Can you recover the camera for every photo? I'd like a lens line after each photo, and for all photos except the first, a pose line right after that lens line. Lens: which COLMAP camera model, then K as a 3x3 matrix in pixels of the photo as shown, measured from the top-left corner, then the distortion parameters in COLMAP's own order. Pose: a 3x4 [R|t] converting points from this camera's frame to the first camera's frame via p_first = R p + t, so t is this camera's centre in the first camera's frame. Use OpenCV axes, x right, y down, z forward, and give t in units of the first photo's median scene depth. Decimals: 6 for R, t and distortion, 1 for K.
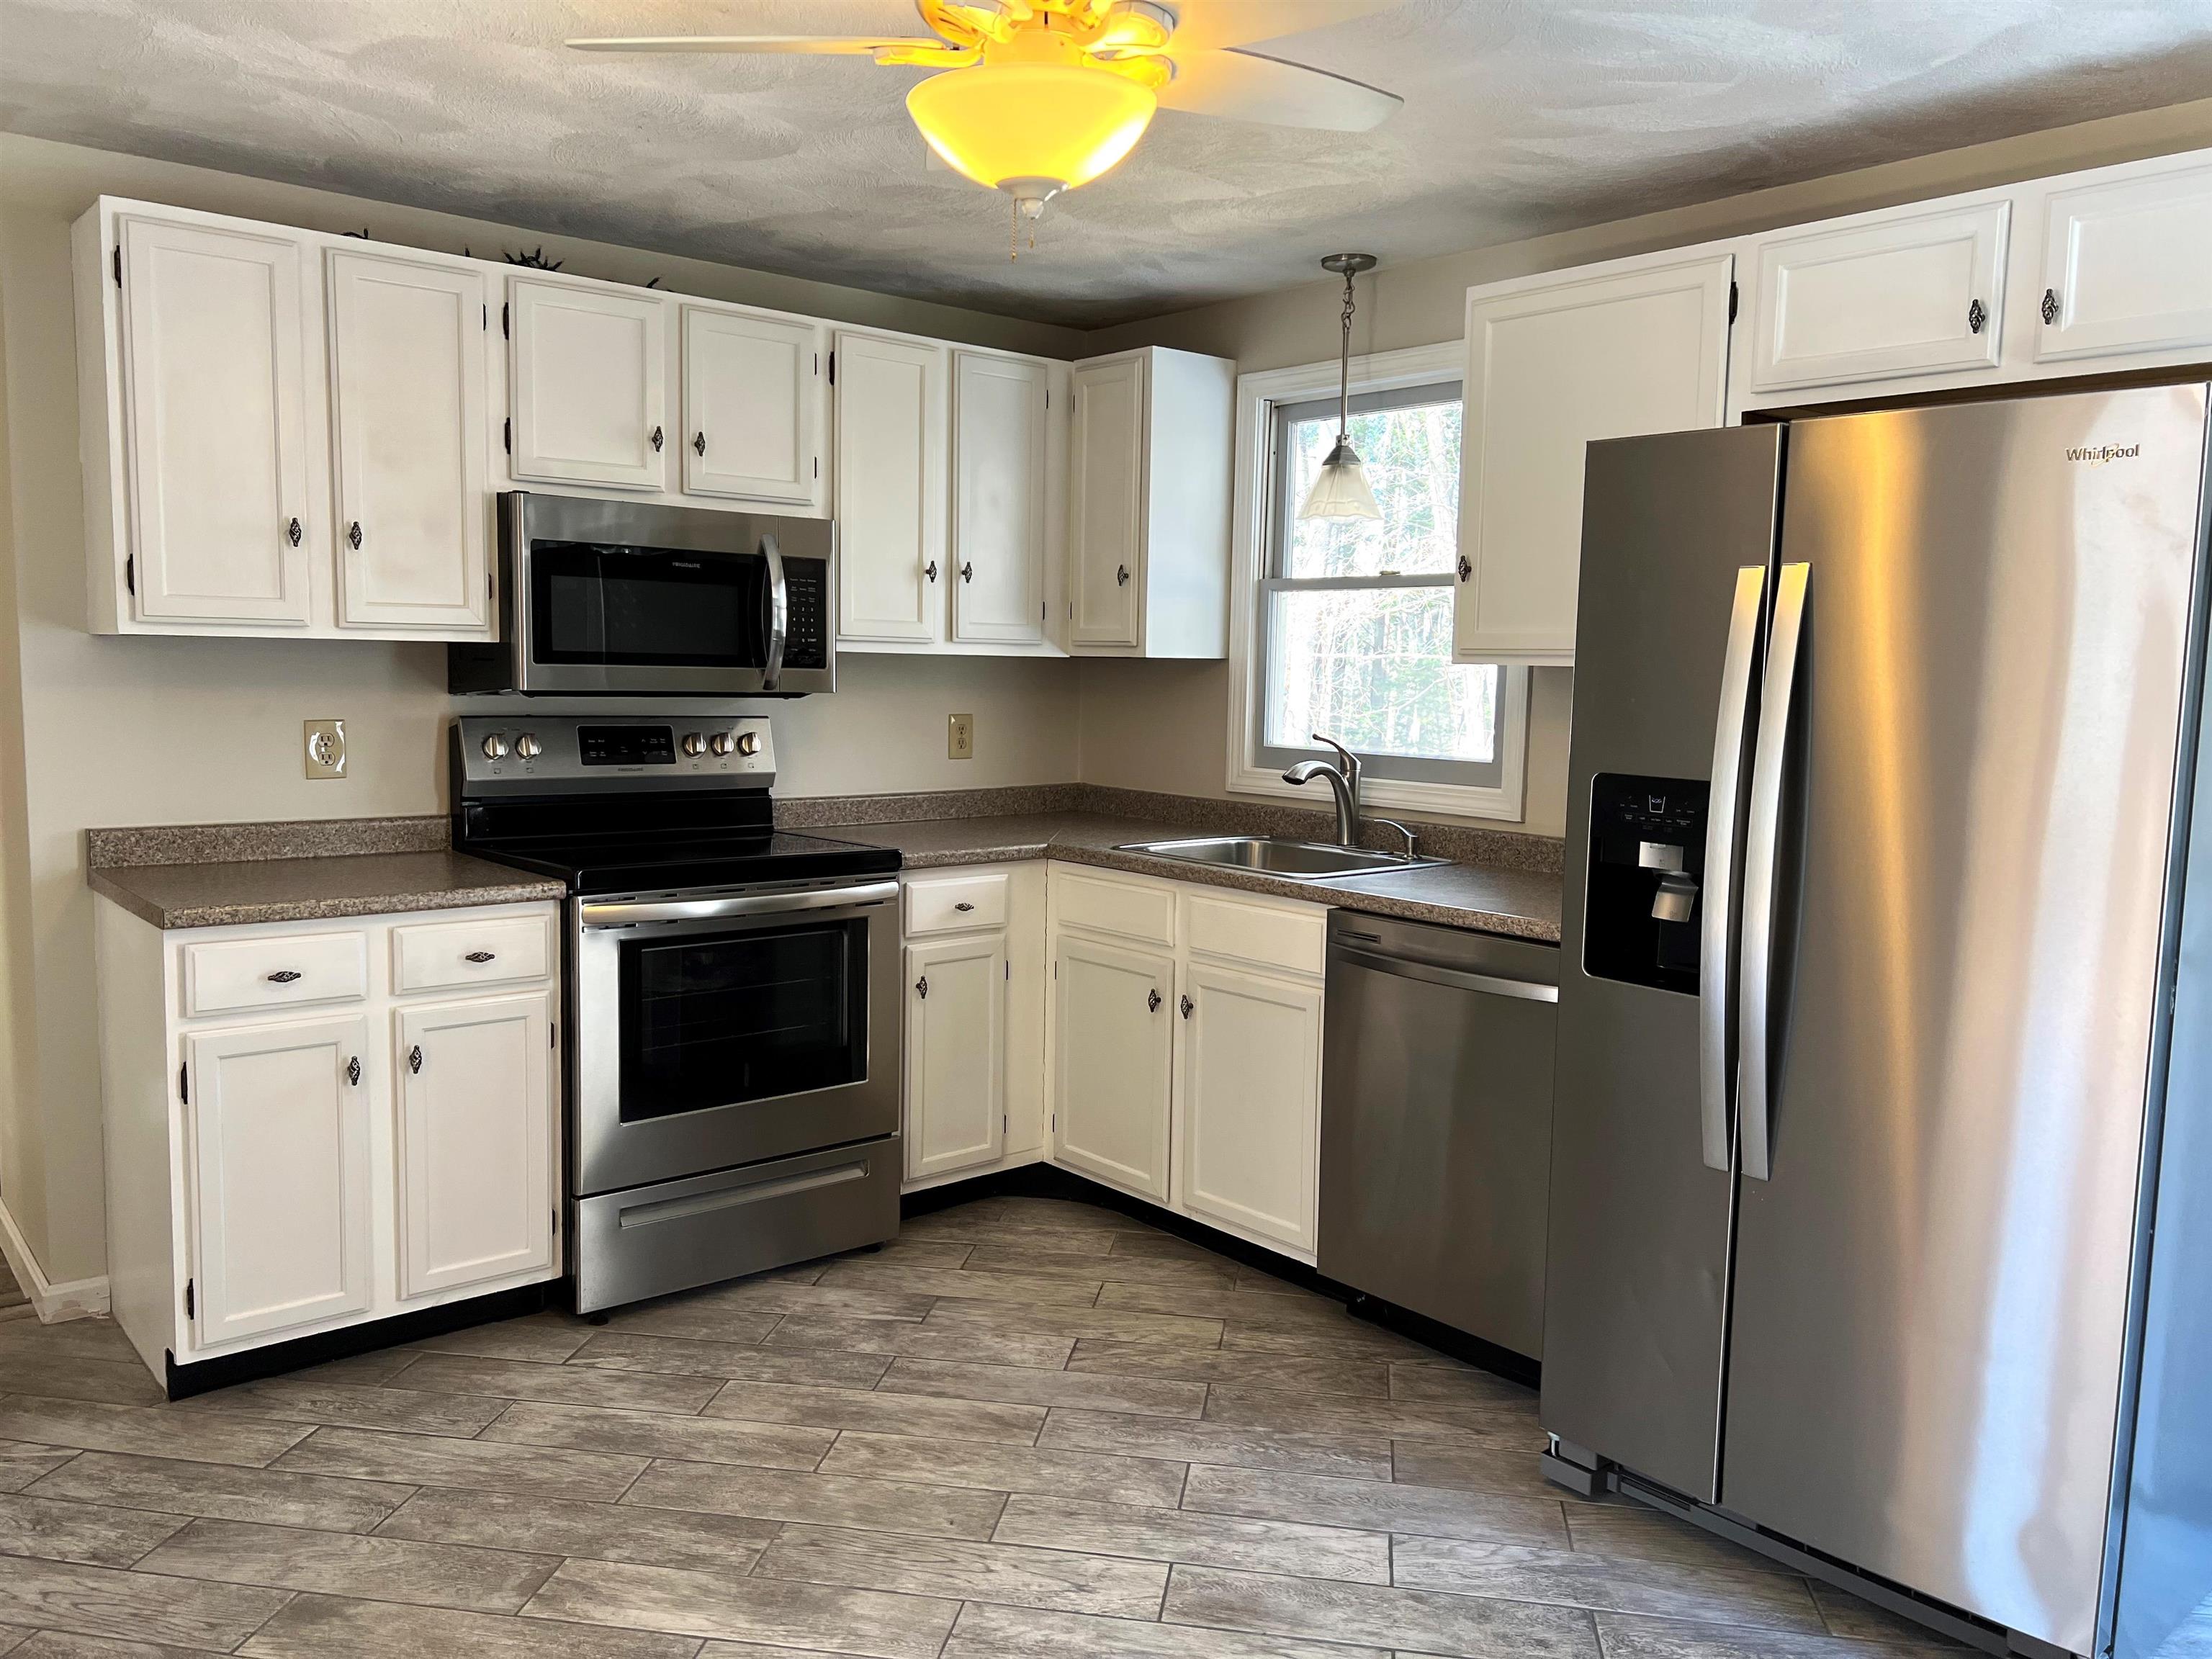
lens RADIAL K [[1673.1, 0, 1092.3], [0, 1673.1, 826.6], [0, 0, 1]] dist [0.045257, -0.038544]
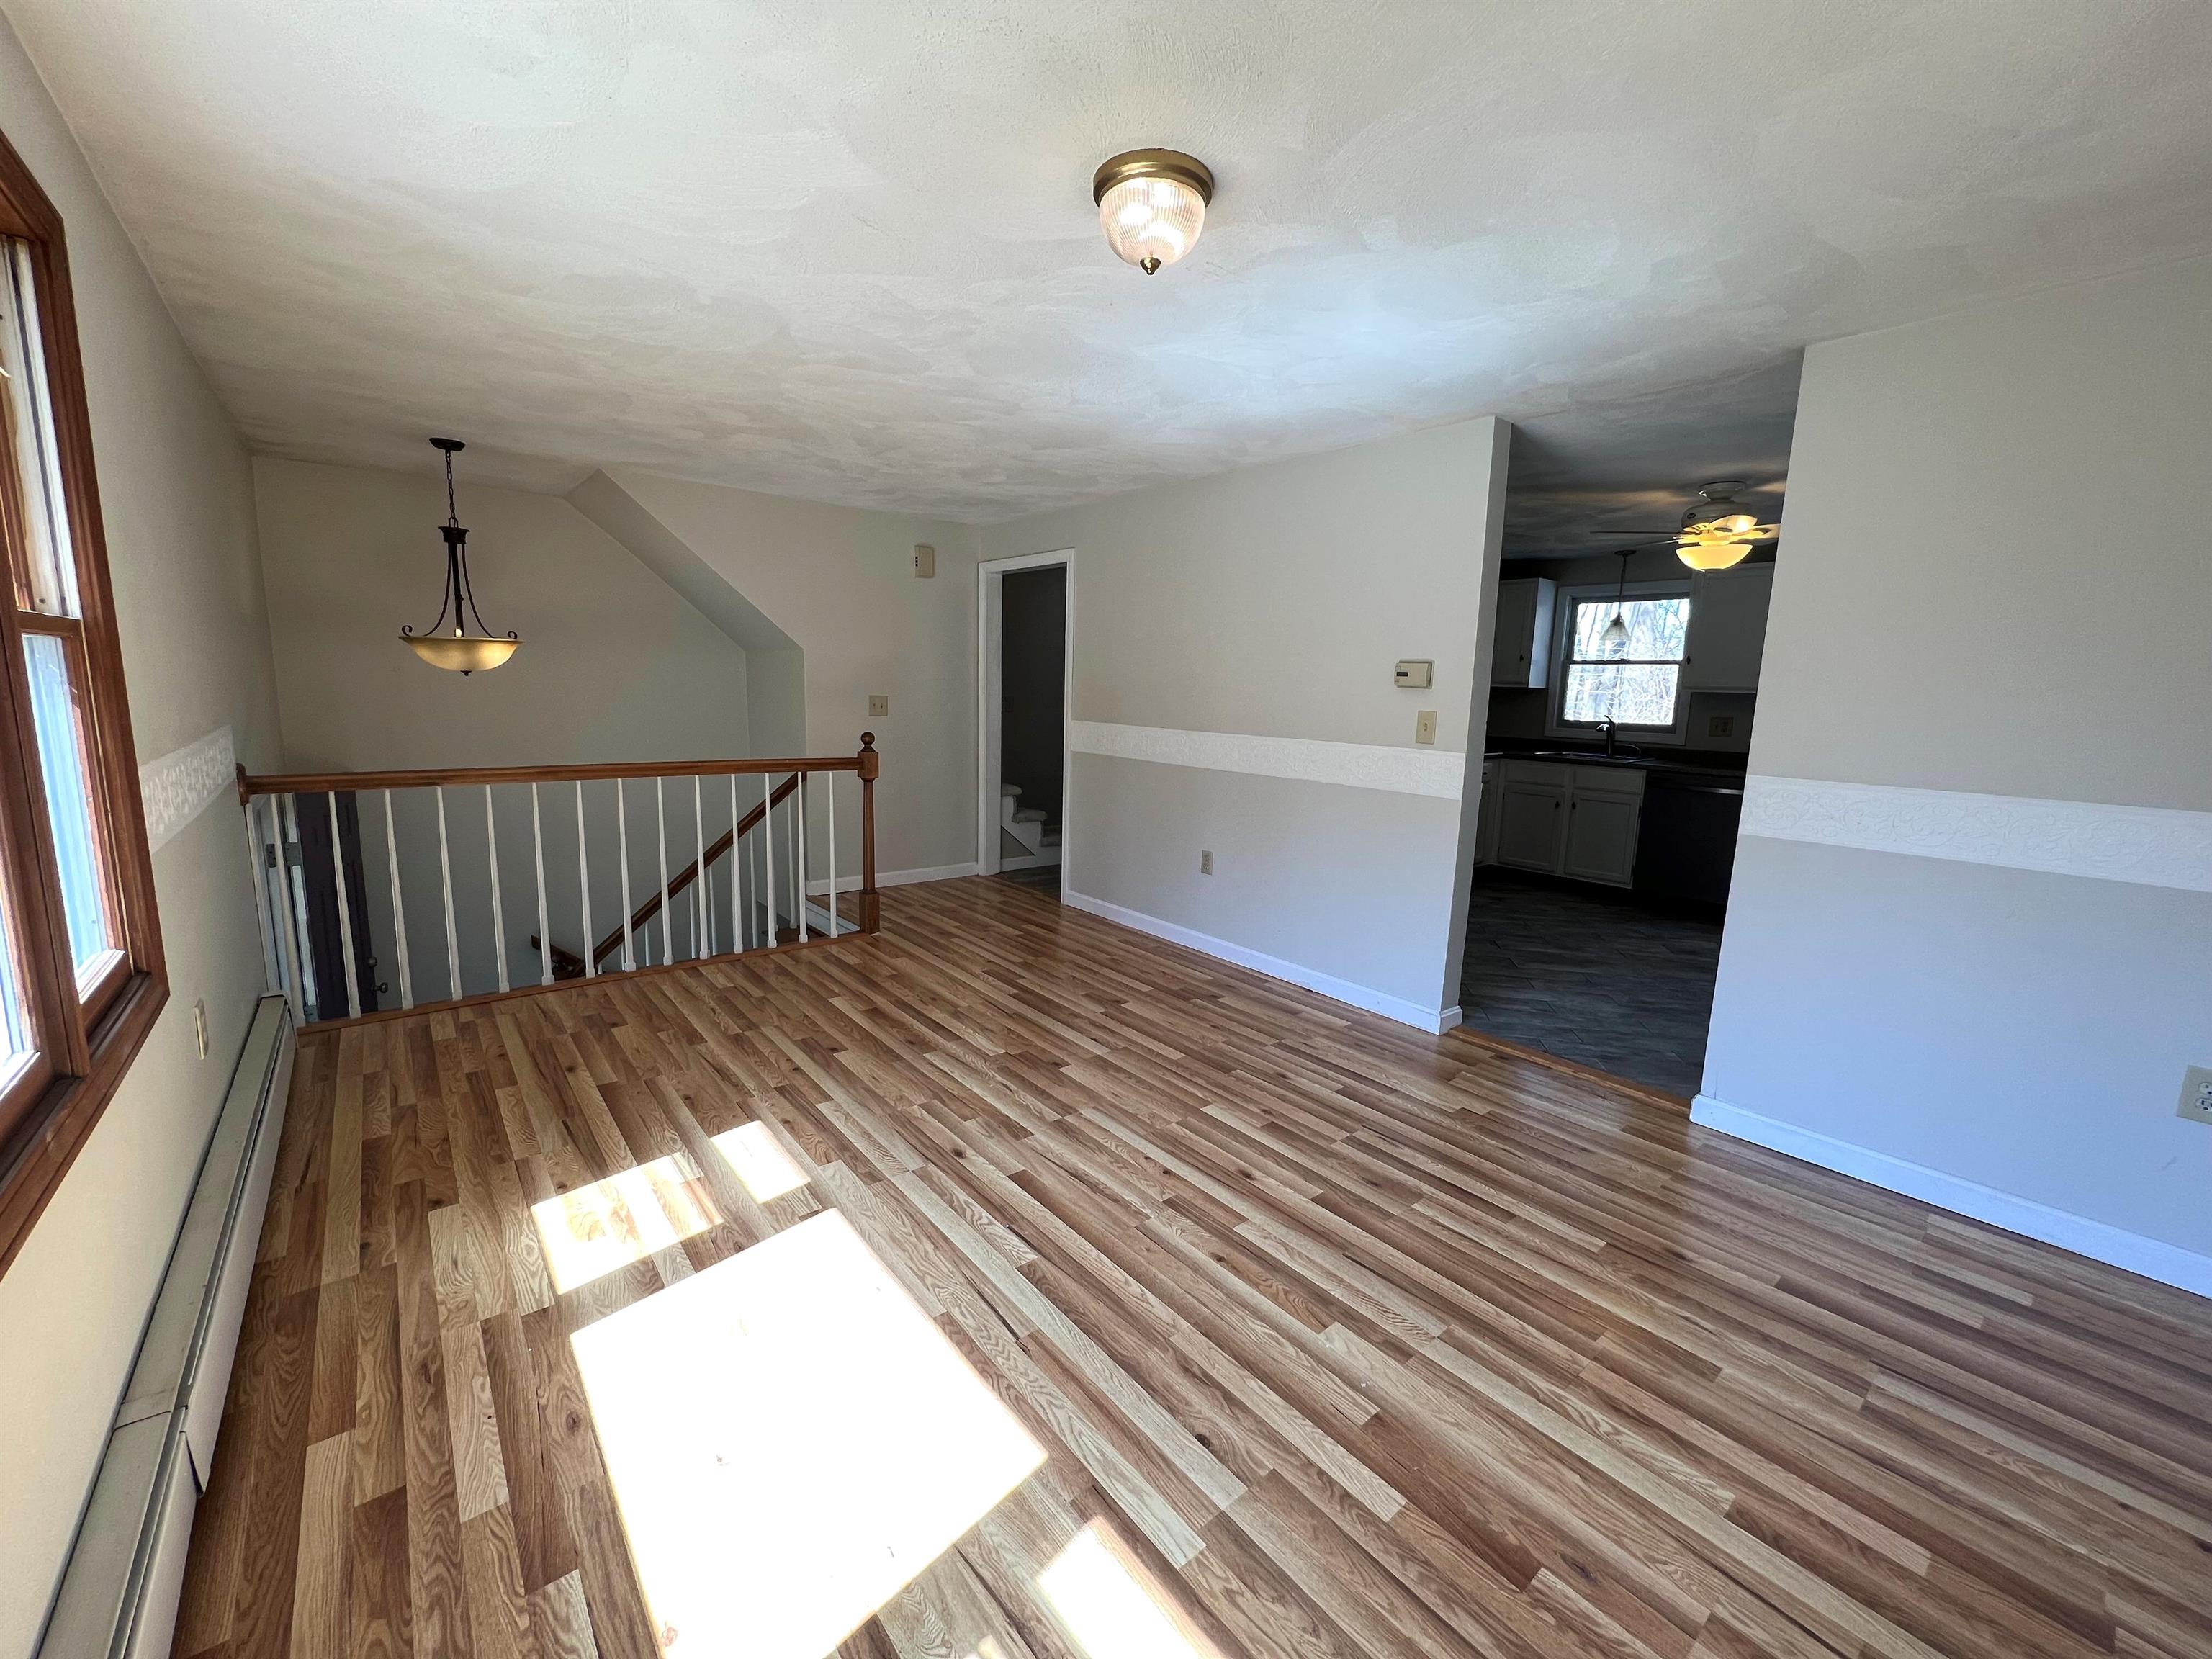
lens RADIAL K [[886.0, 0, 1107.8], [0, 886.0, 824.9], [0, 0, 1]] dist [0.001506, 0.000016]
pose [[0.999831, 0.008926, -0.016087, -0.821902], [-0.008012, 0.998398, 0.056004, 0.064739], [0.016561, -0.055865, 0.998301, -0.660260]]
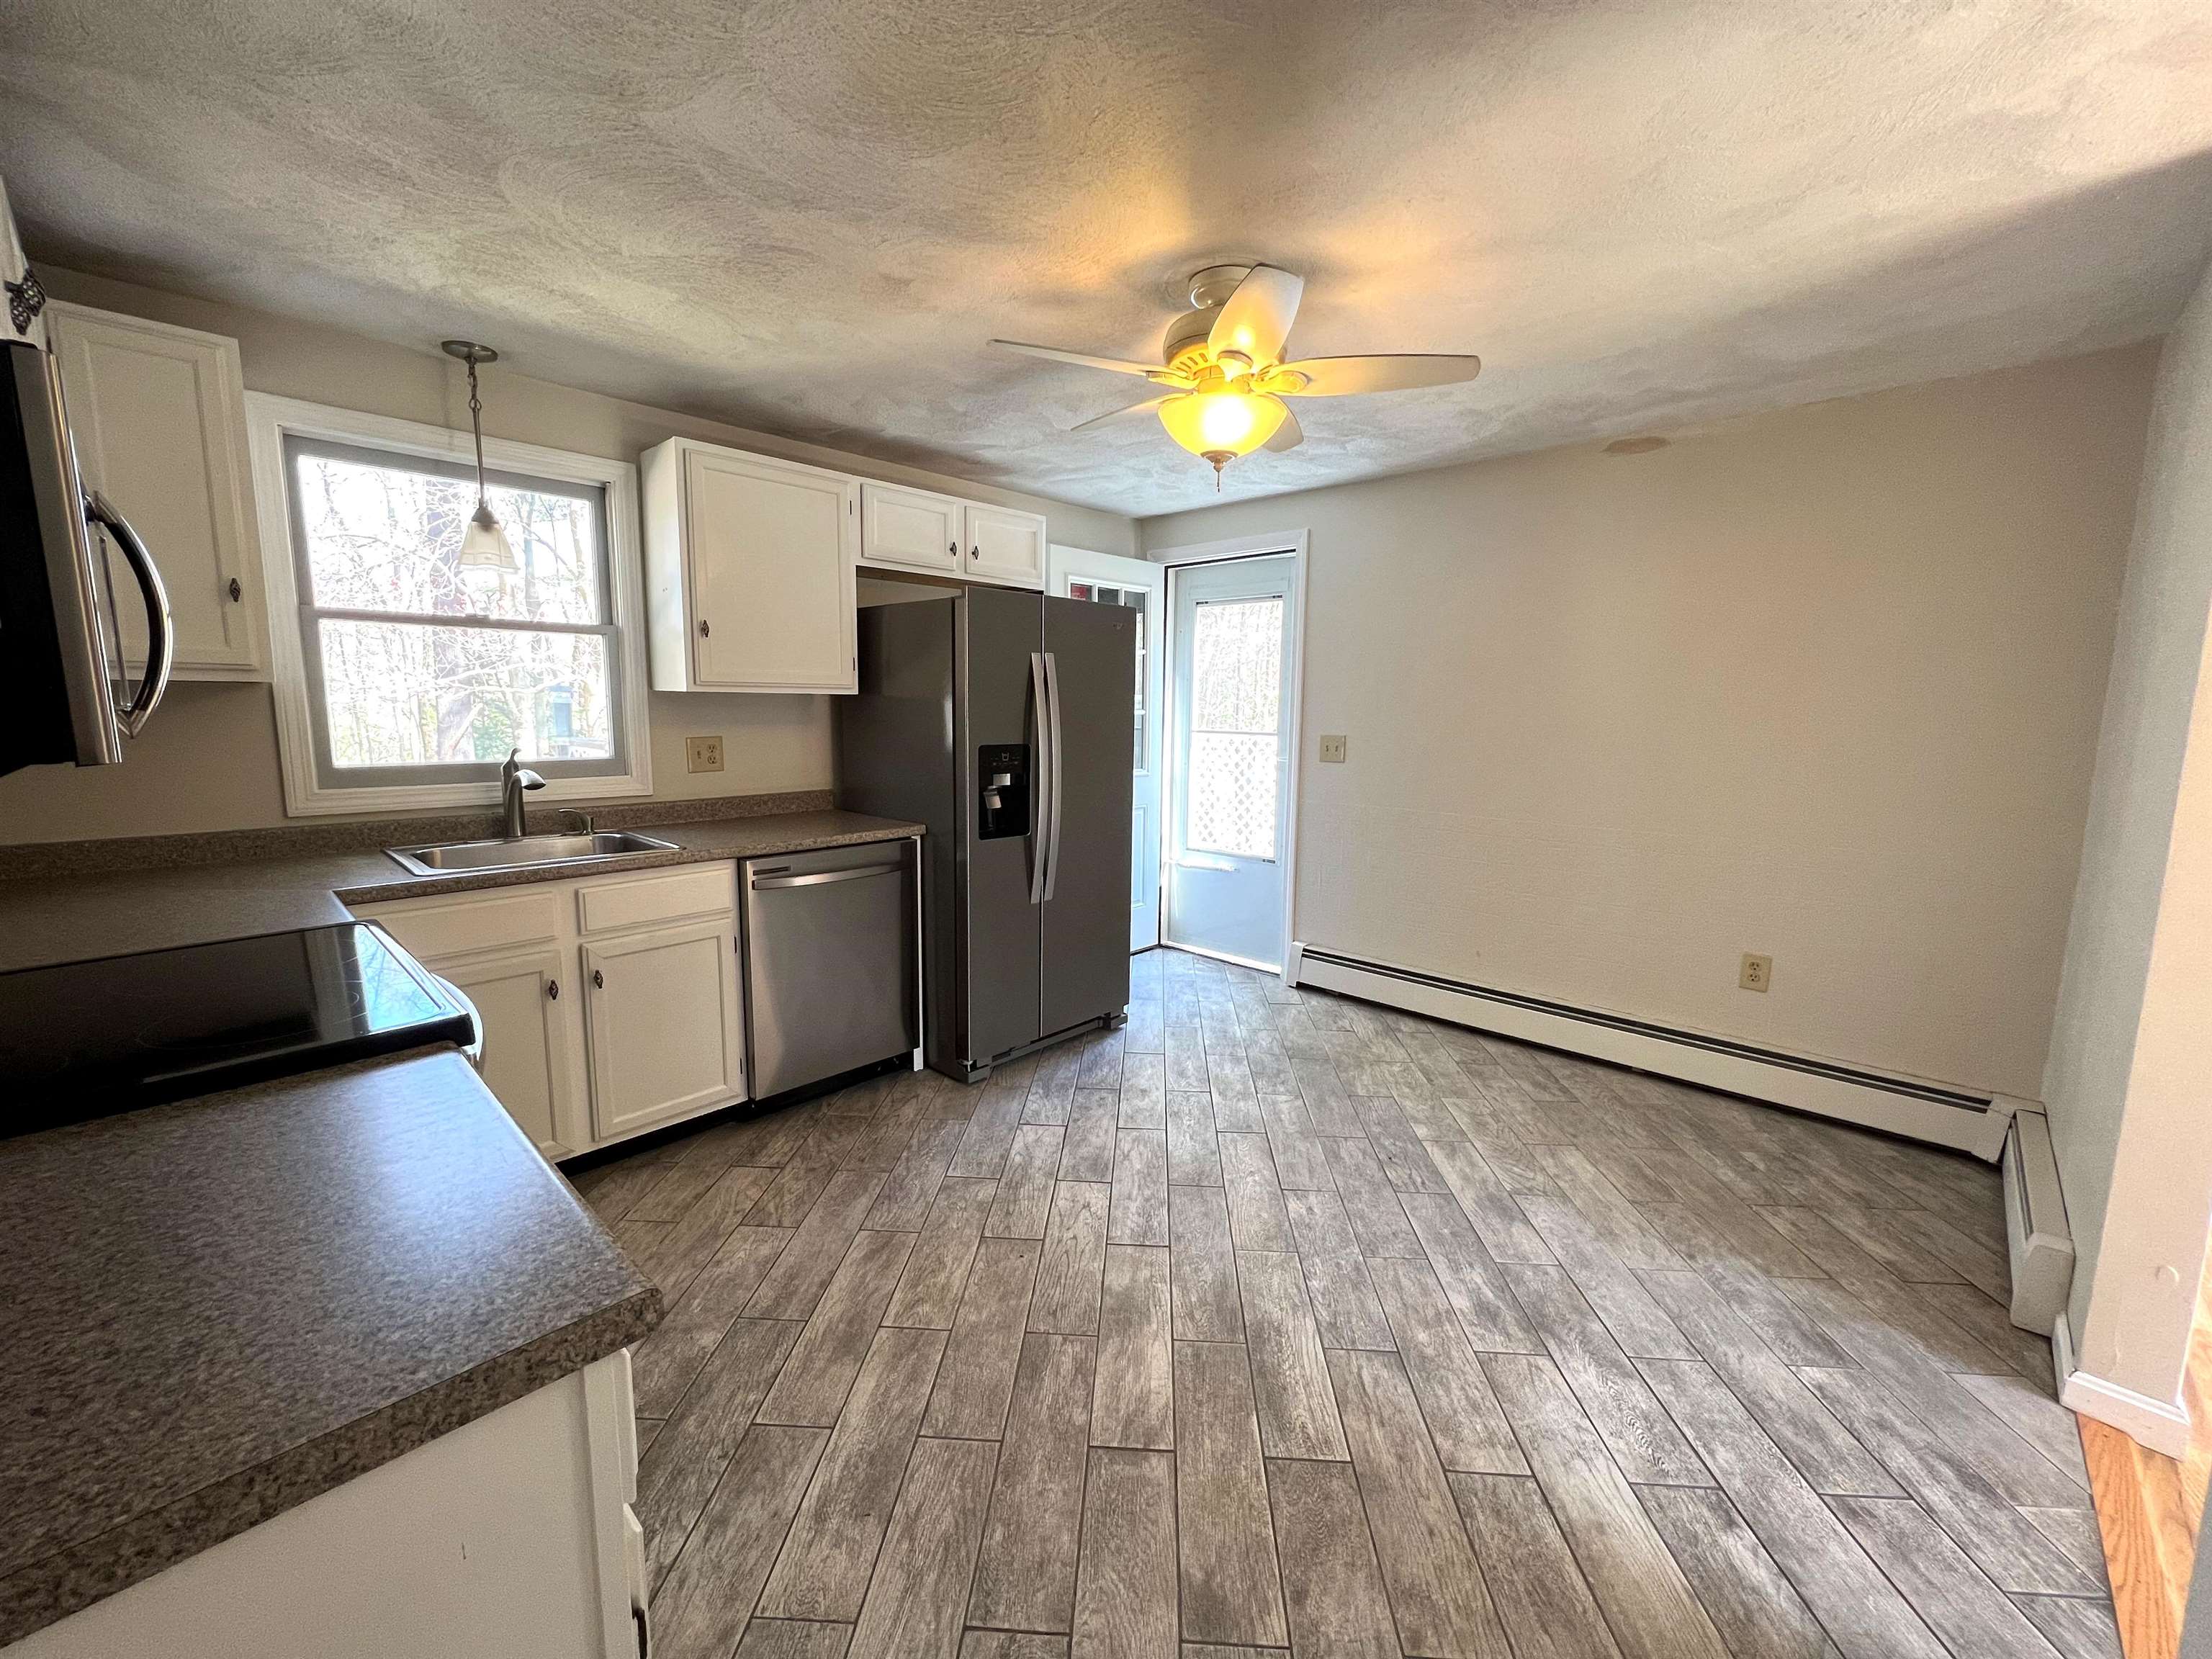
lens RADIAL K [[886.0, 0, 1101.5], [0, 886.0, 822.1], [0, 0, 1]] dist [0.001506, 0.000016]
pose [[-0.103459, -0.156242, 0.982285, -0.644797], [0.087110, 0.982367, 0.165430, -0.084404], [-0.990812, 0.102682, -0.088025, 0.743318]]
